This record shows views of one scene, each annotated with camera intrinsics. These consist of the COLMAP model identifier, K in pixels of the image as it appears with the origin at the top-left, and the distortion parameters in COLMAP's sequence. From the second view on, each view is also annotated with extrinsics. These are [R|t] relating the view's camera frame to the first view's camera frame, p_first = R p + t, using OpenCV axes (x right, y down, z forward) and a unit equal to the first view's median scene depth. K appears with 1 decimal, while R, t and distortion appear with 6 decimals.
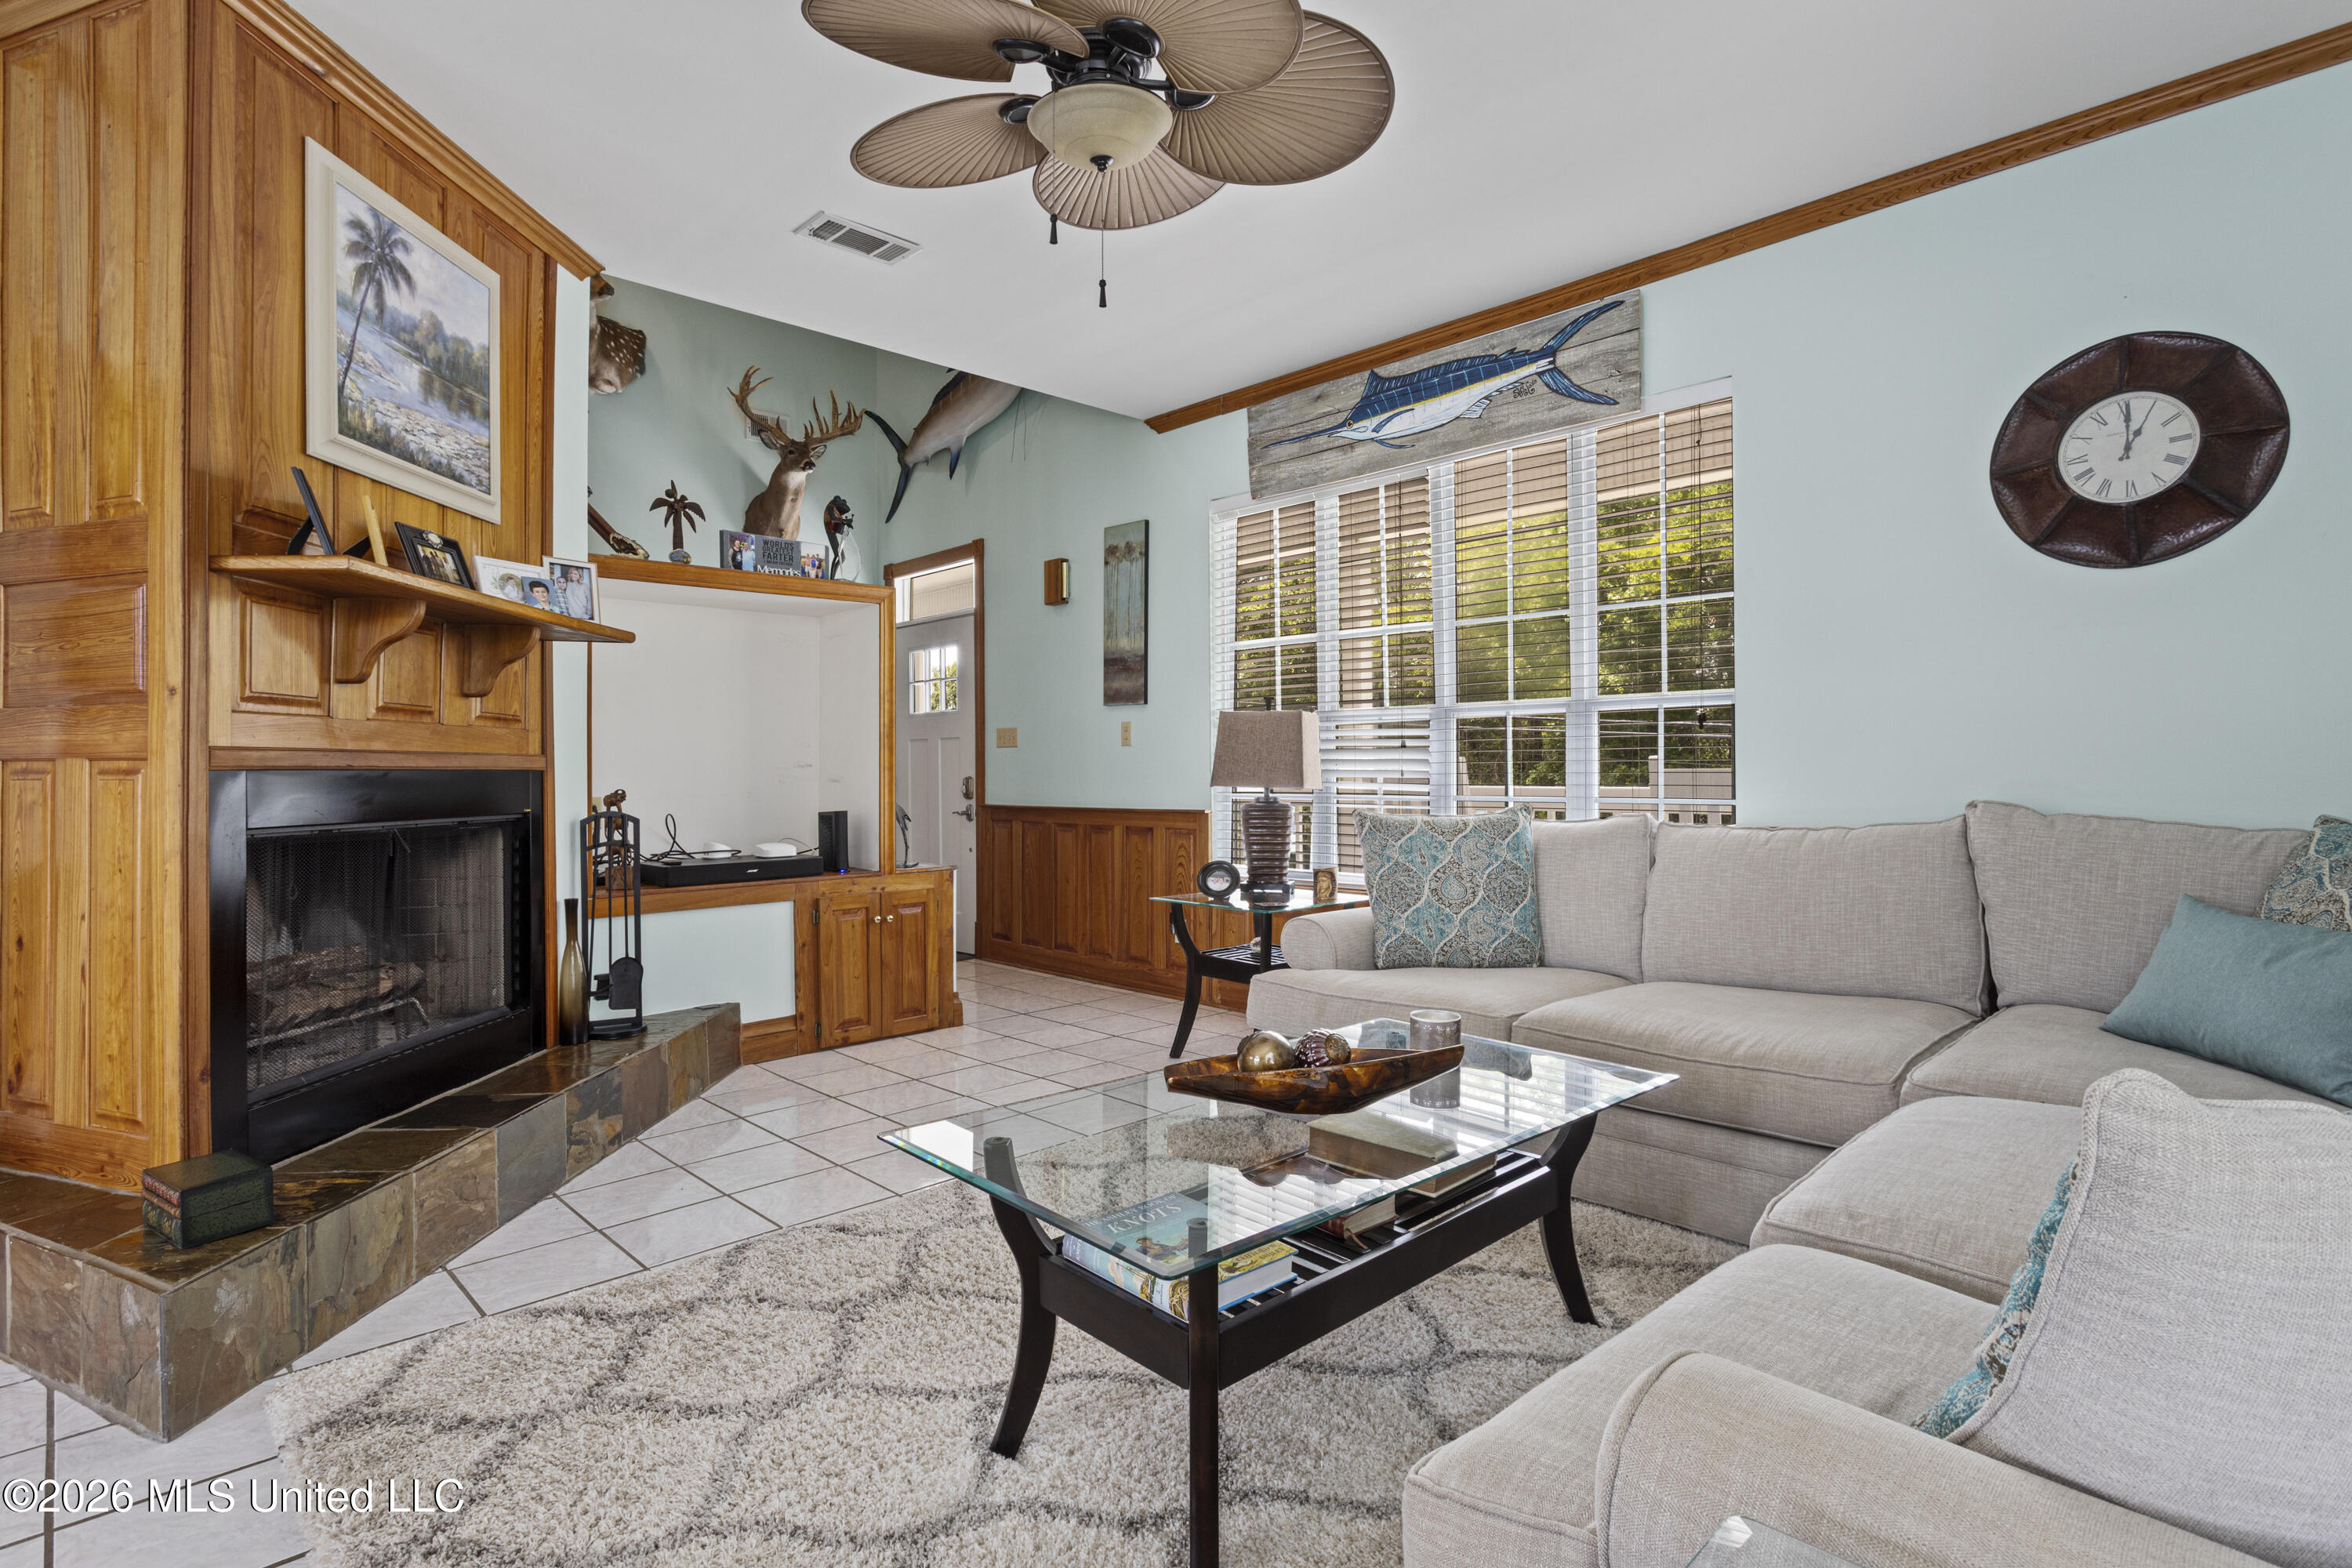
lens RADIAL K [[1171.6, 0, 1176.0], [0, 1171.6, 784.0], [0, 0, 1]] dist [0.002032, 0.001690]
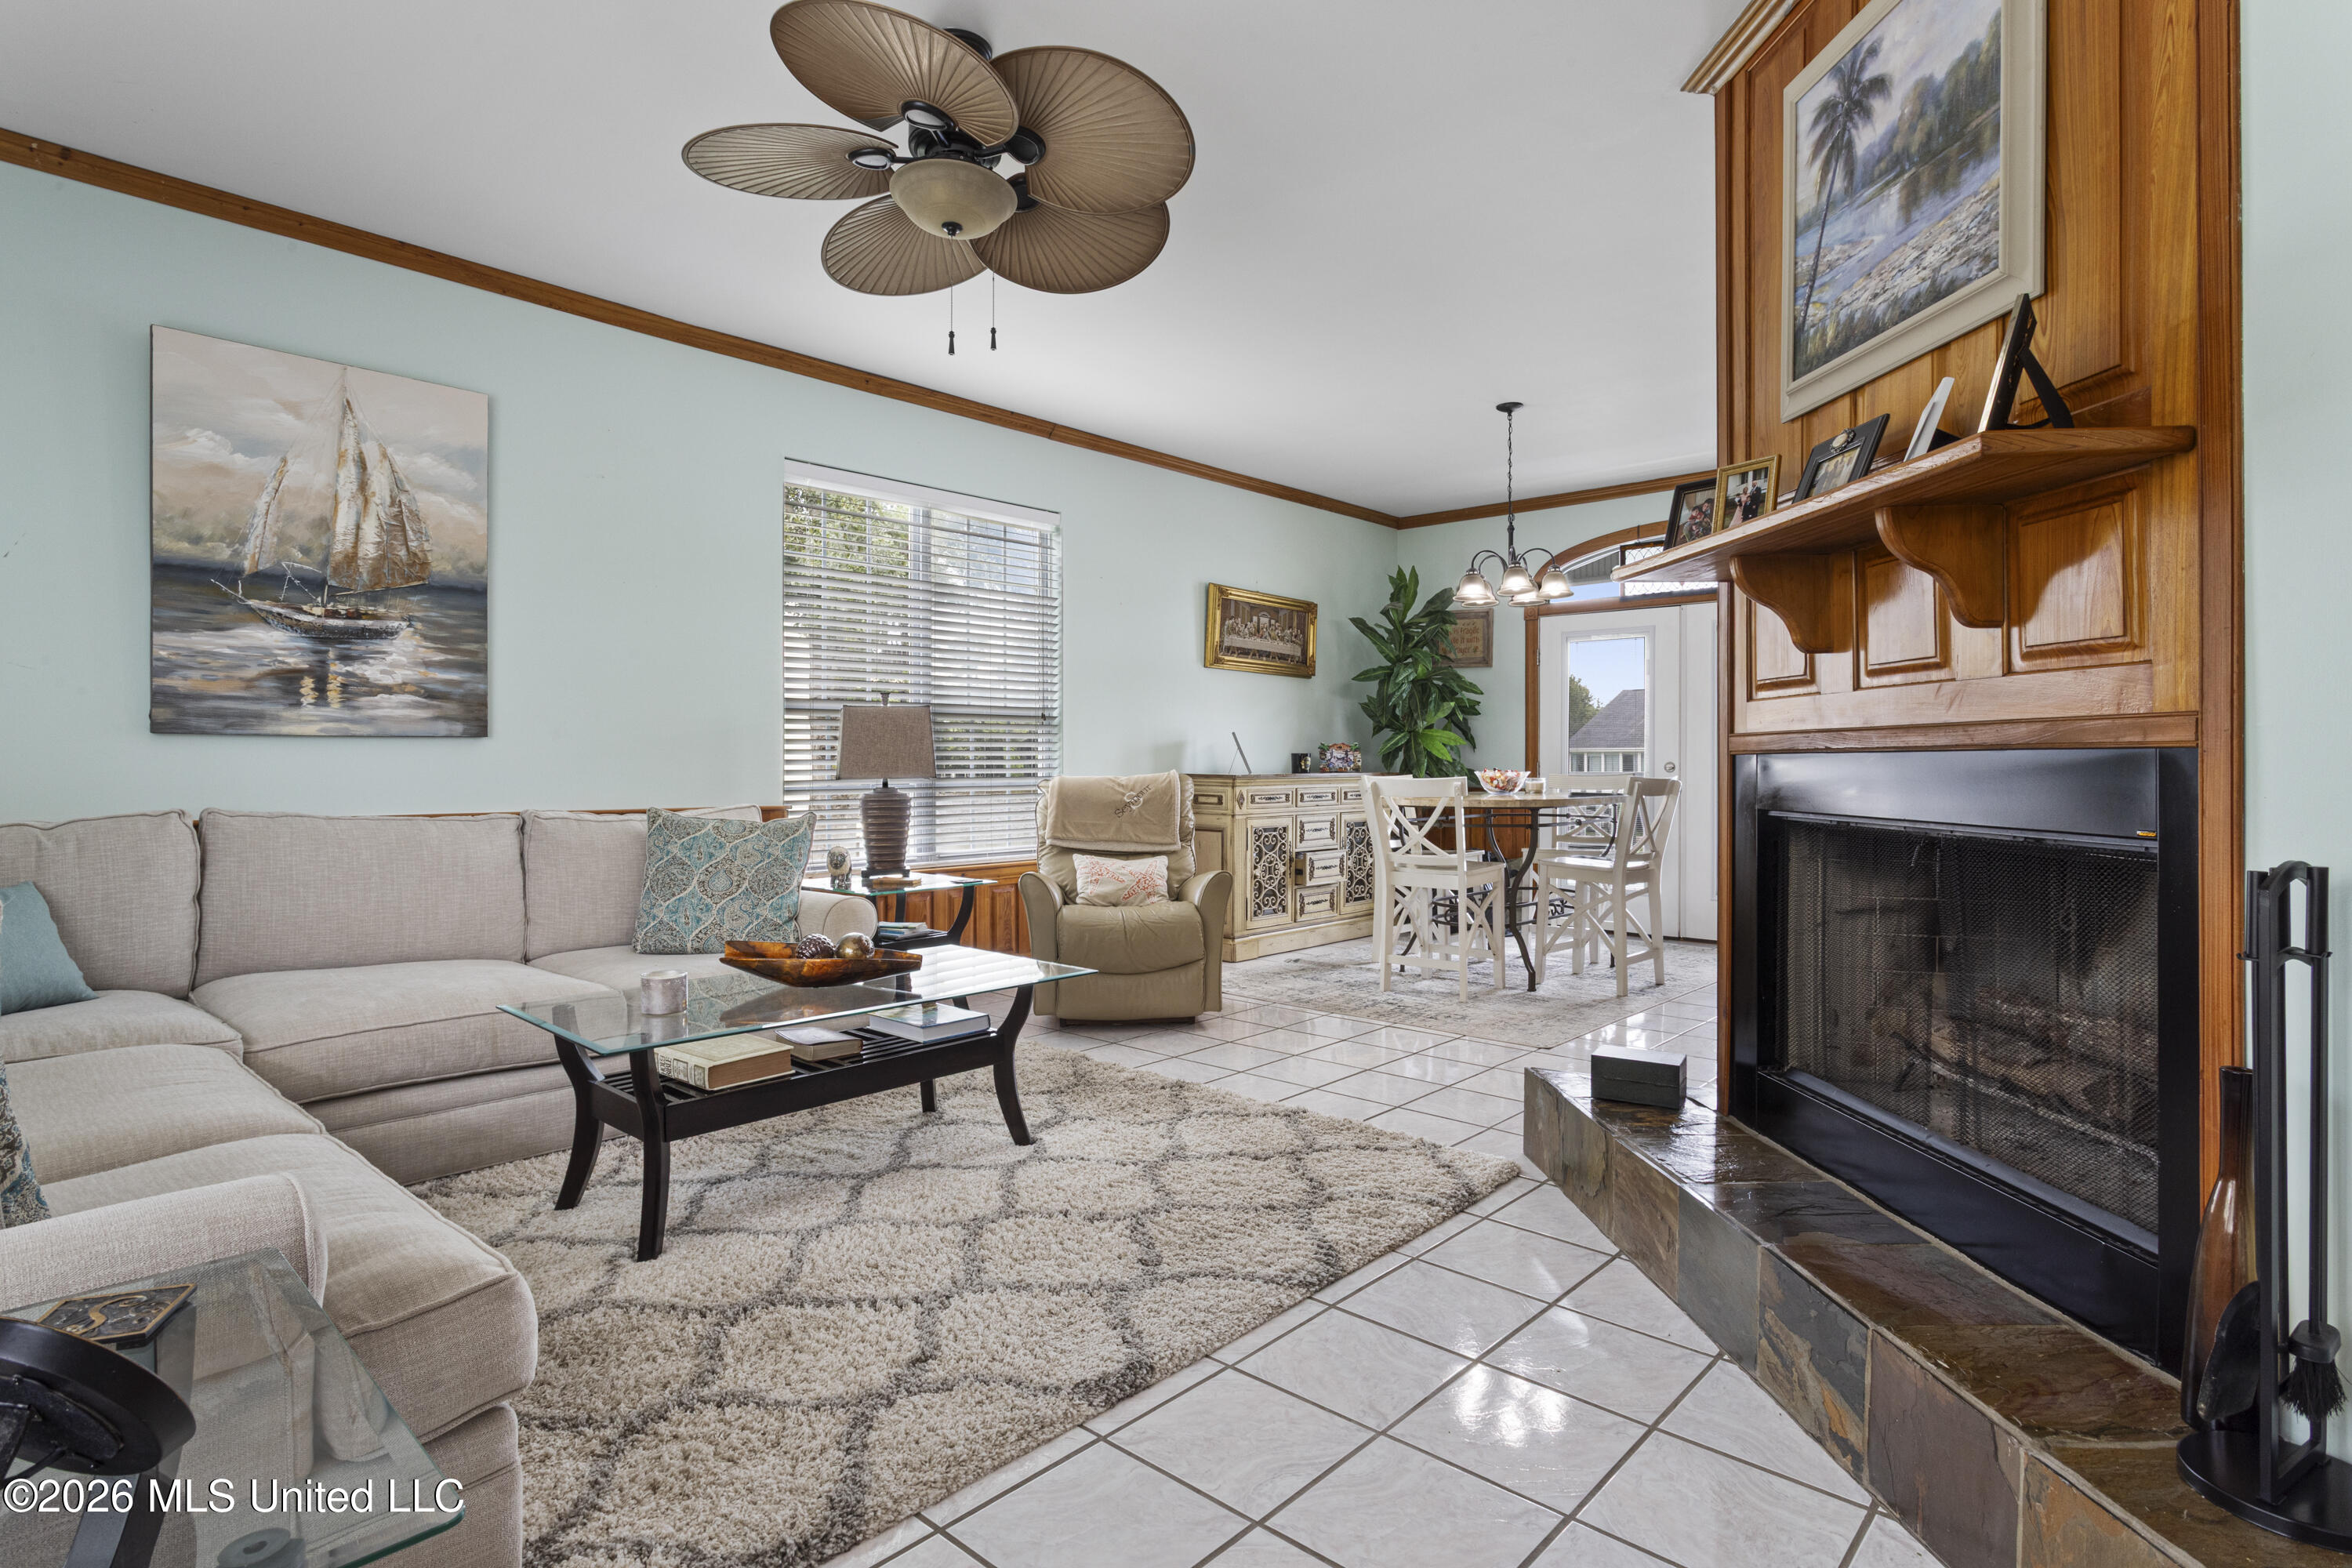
lens RADIAL K [[1171.6, 0, 1176.0], [0, 1171.6, 784.0], [0, 0, 1]] dist [0.002032, 0.001690]
pose [[-0.998041, 0.002327, -0.062523, -0.164947], [0.000601, 0.999619, 0.027599, -0.012174], [0.062564, 0.027508, -0.997662, 1.720525]]
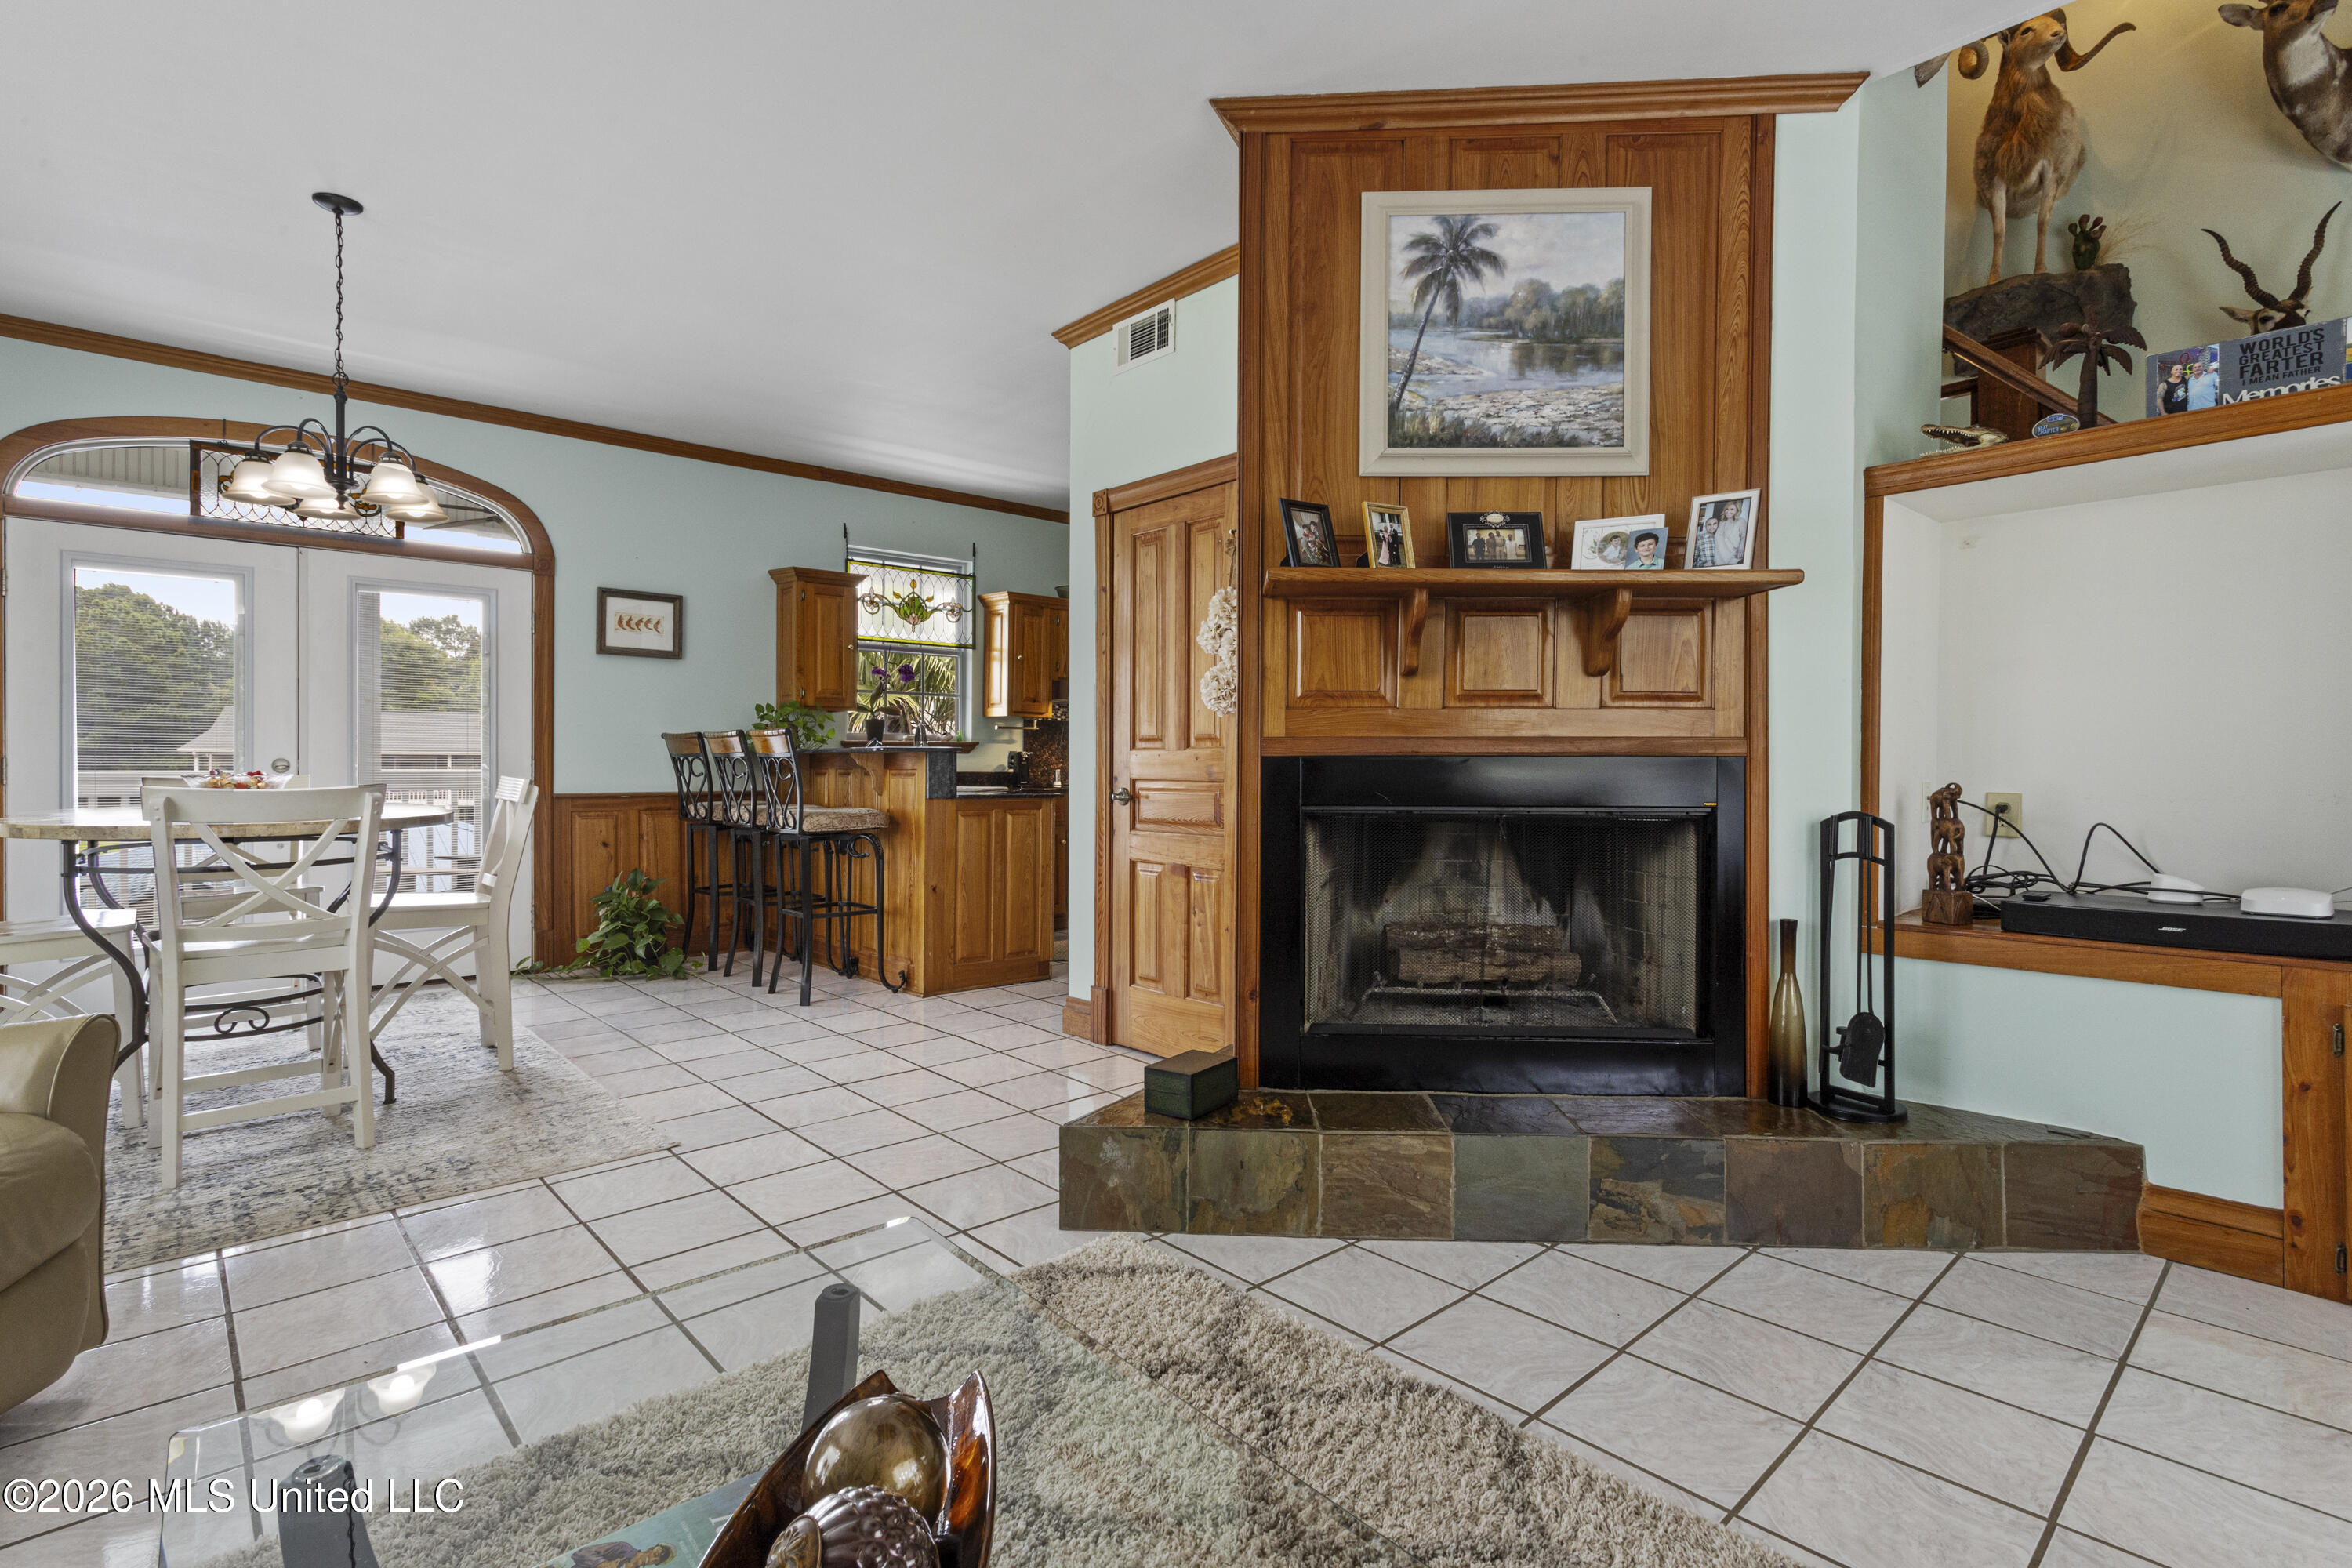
lens RADIAL K [[1103.7, 0, 1176.0], [0, 1103.7, 784.0], [0, 0, 1]] dist [0.001803, 0.000803]
pose [[-0.034329, 0.021354, -0.999182, 0.297527], [-0.012854, 0.999680, 0.021806, -0.005159], [0.999328, 0.013592, -0.034044, 0.769311]]
